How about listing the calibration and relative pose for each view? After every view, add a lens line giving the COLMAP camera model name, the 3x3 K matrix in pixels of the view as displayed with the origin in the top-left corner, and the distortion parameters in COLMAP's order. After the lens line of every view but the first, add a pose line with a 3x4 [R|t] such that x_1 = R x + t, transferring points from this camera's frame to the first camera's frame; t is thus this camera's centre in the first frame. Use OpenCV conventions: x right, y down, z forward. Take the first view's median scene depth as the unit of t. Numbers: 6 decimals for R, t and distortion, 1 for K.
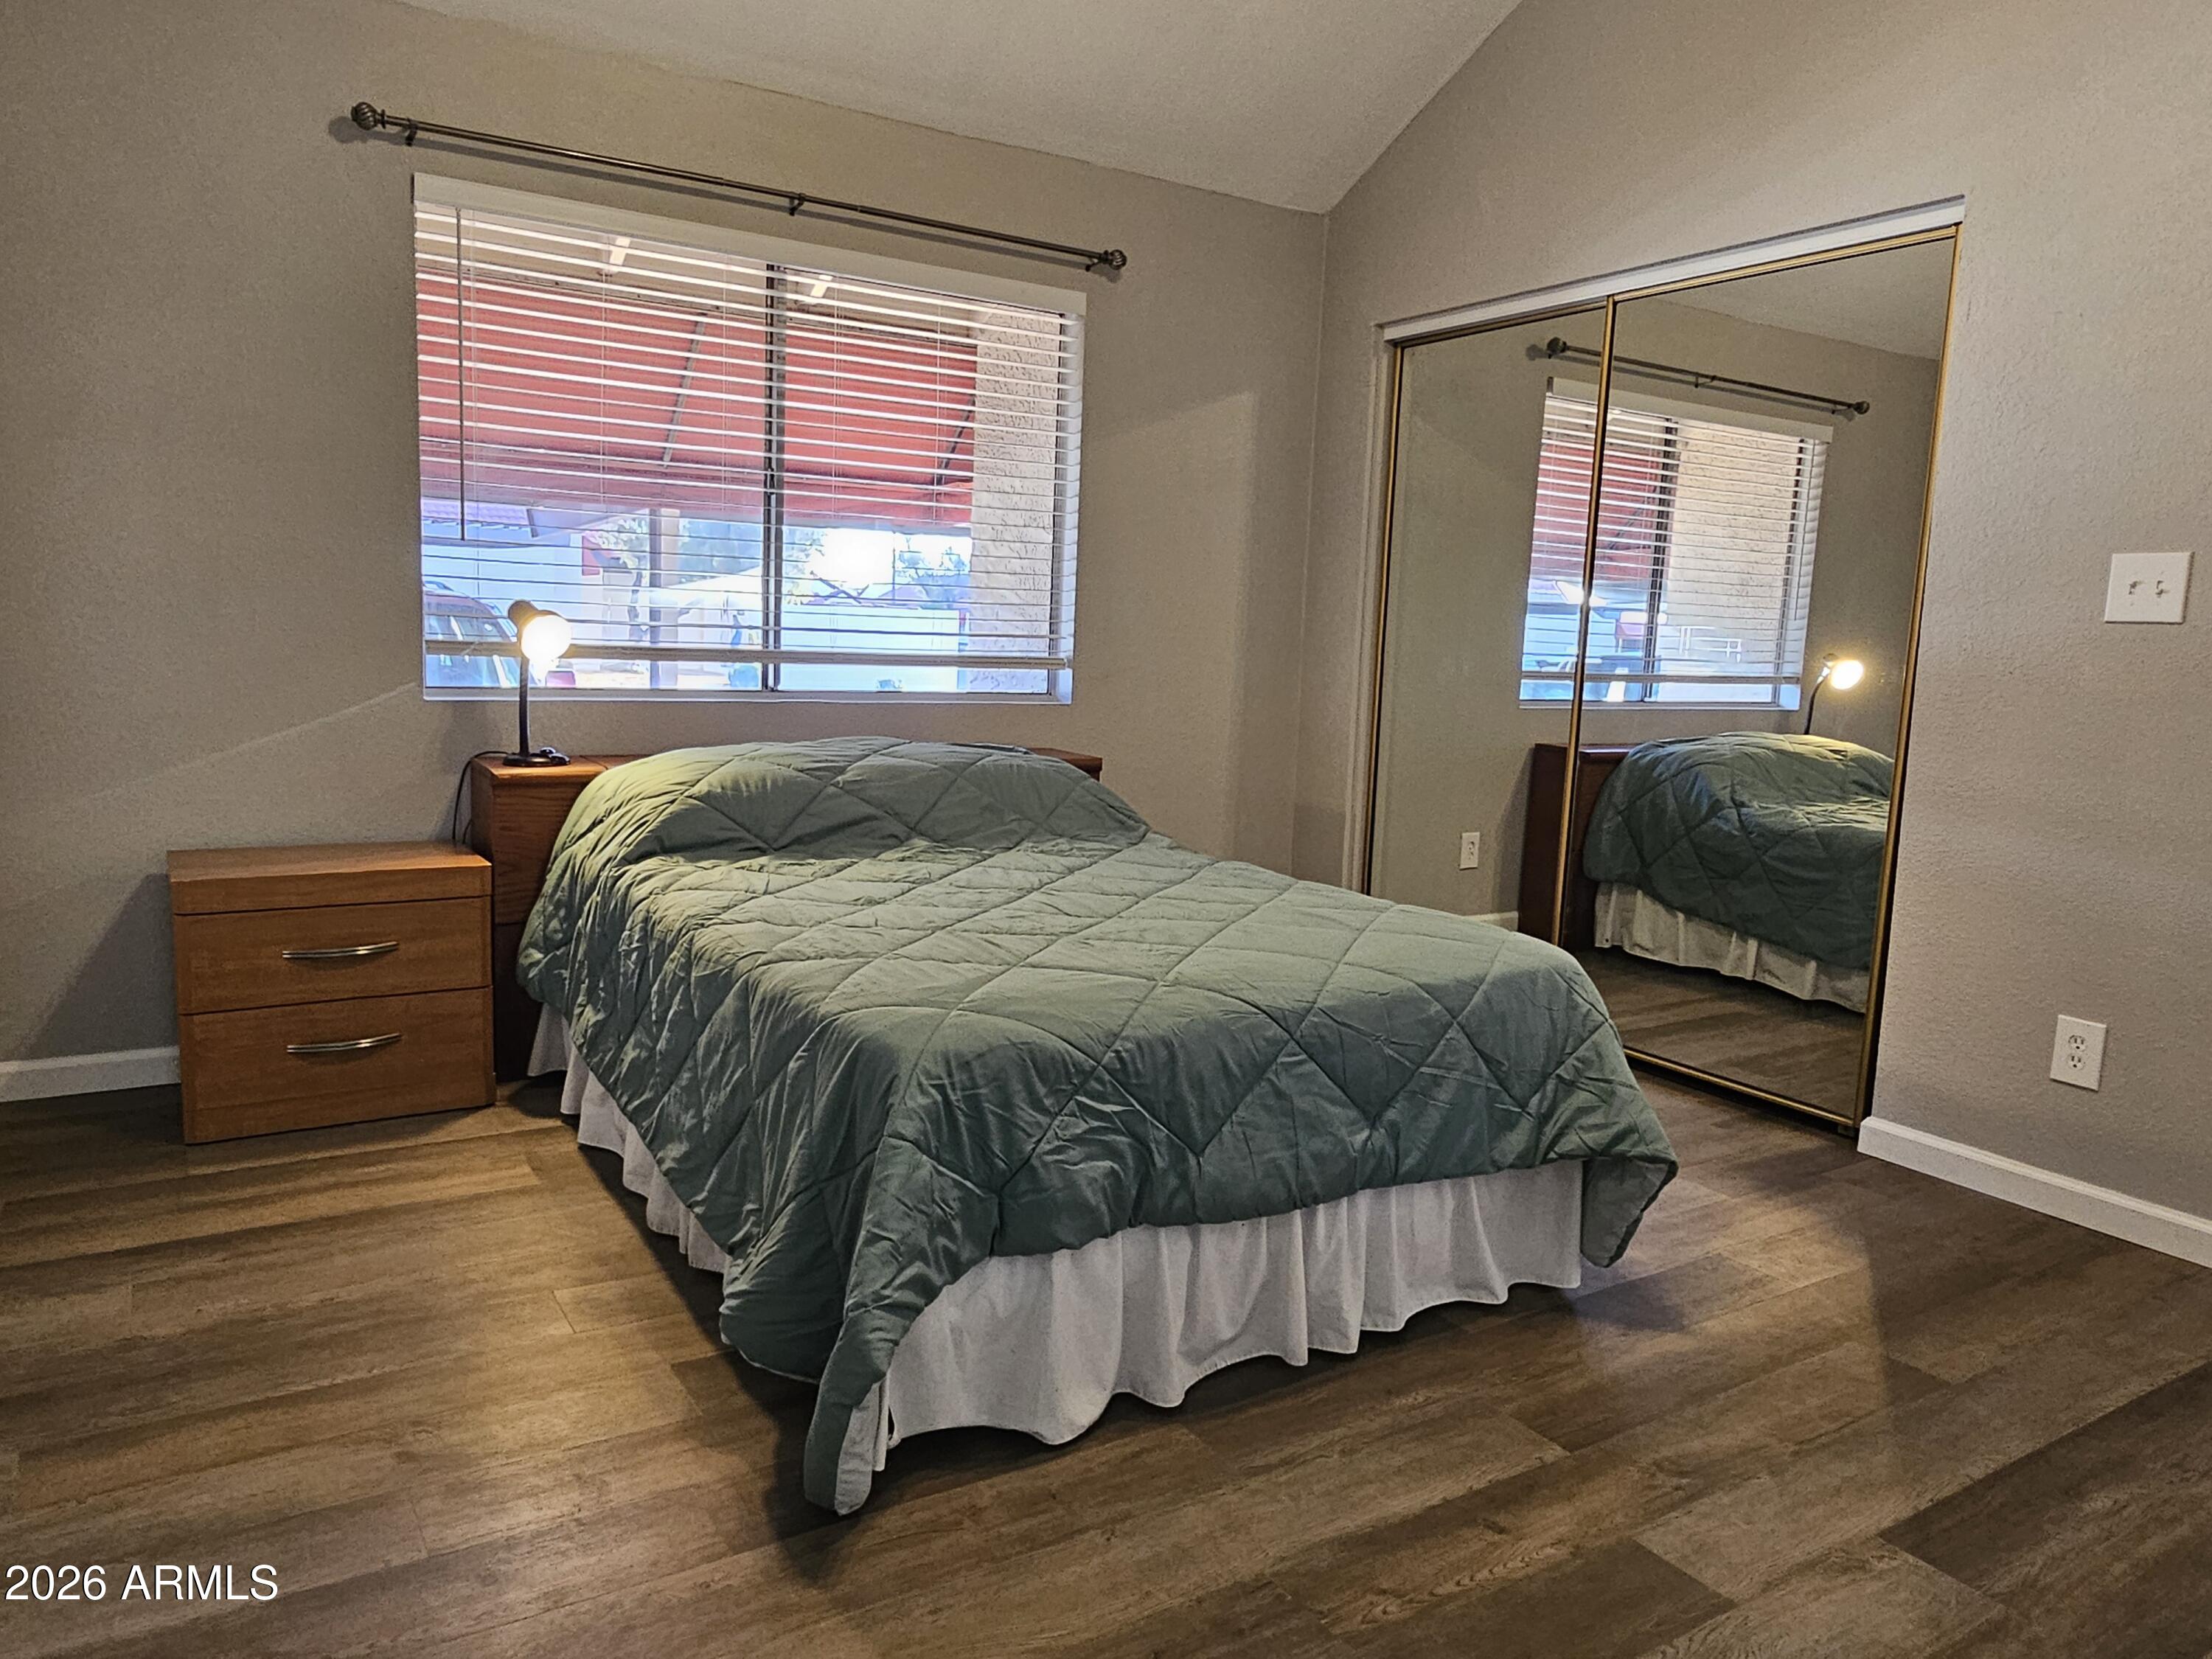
lens RADIAL K [[1487.9, 0, 1106.0], [0, 1487.9, 829.5], [0, 0, 1]] dist [0.000804, 0.000065]
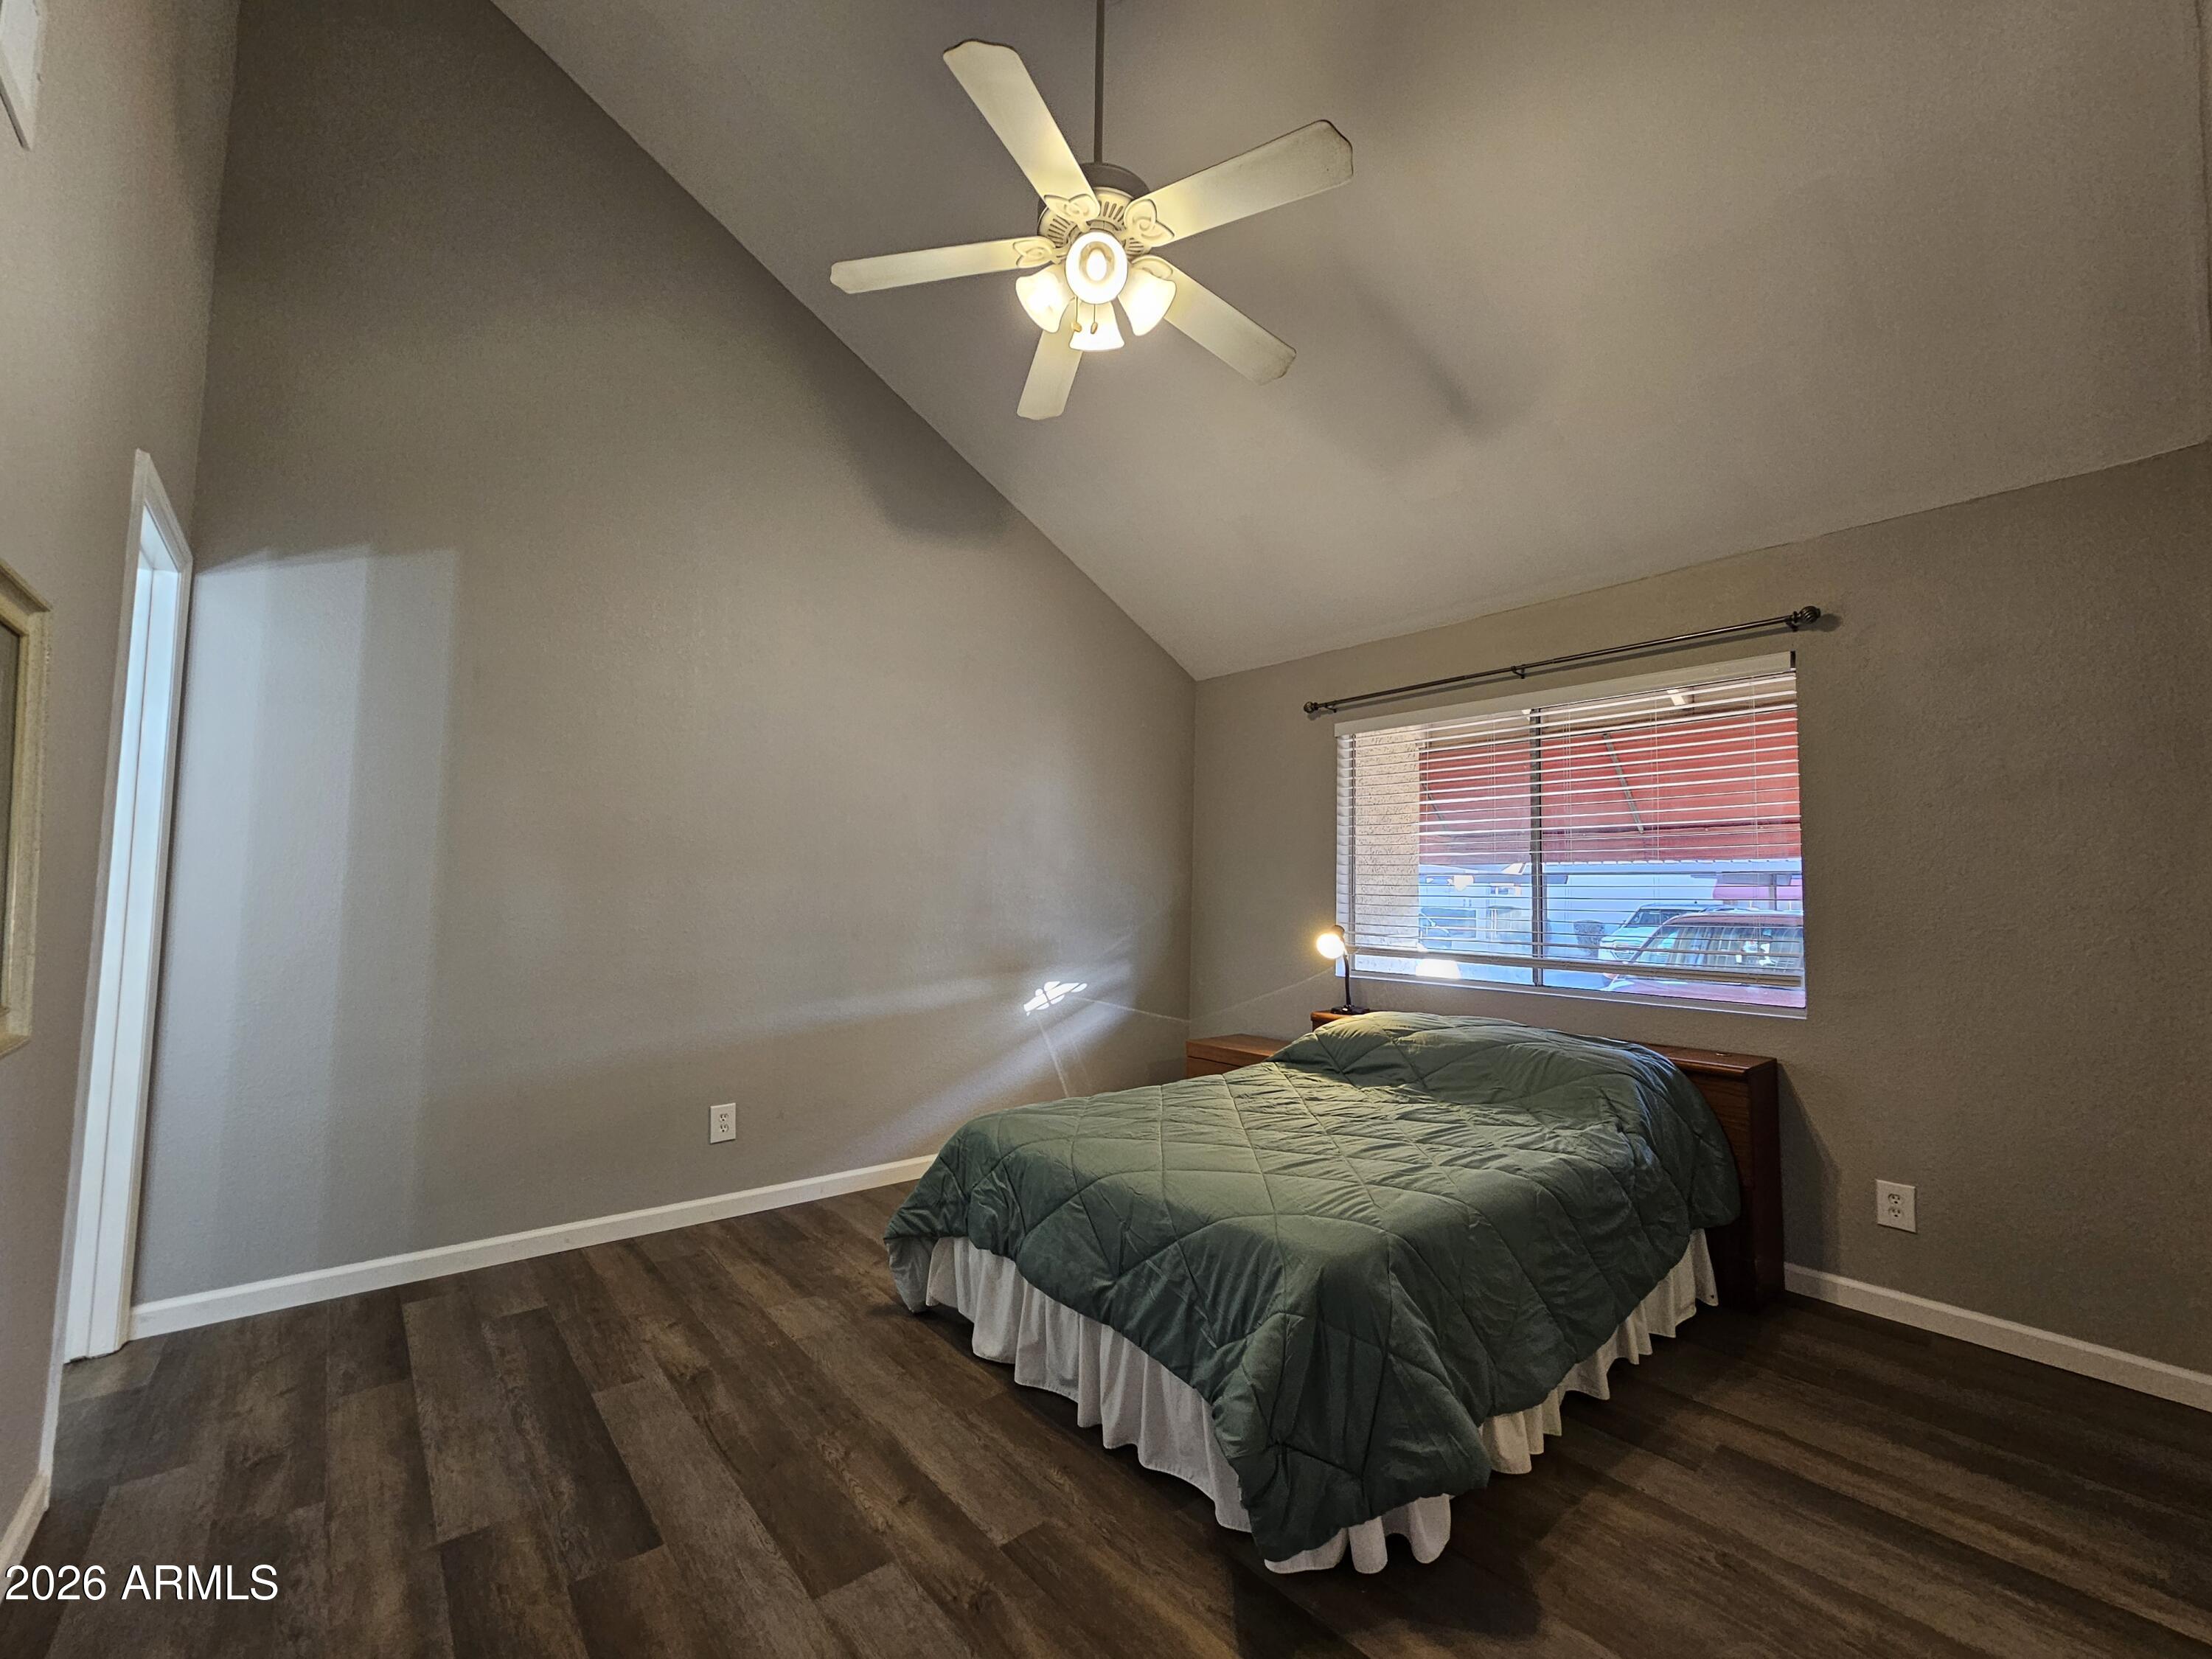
lens RADIAL K [[914.4, 0, 1096.7], [0, 914.4, 836.3], [0, 0, 1]] dist [0.002131, 0.000439]
pose [[0.134992, -0.100075, -0.985780, 1.200864], [-0.146800, 0.981887, -0.119783, -0.129981], [0.979912, 0.160882, 0.117856, 0.874801]]
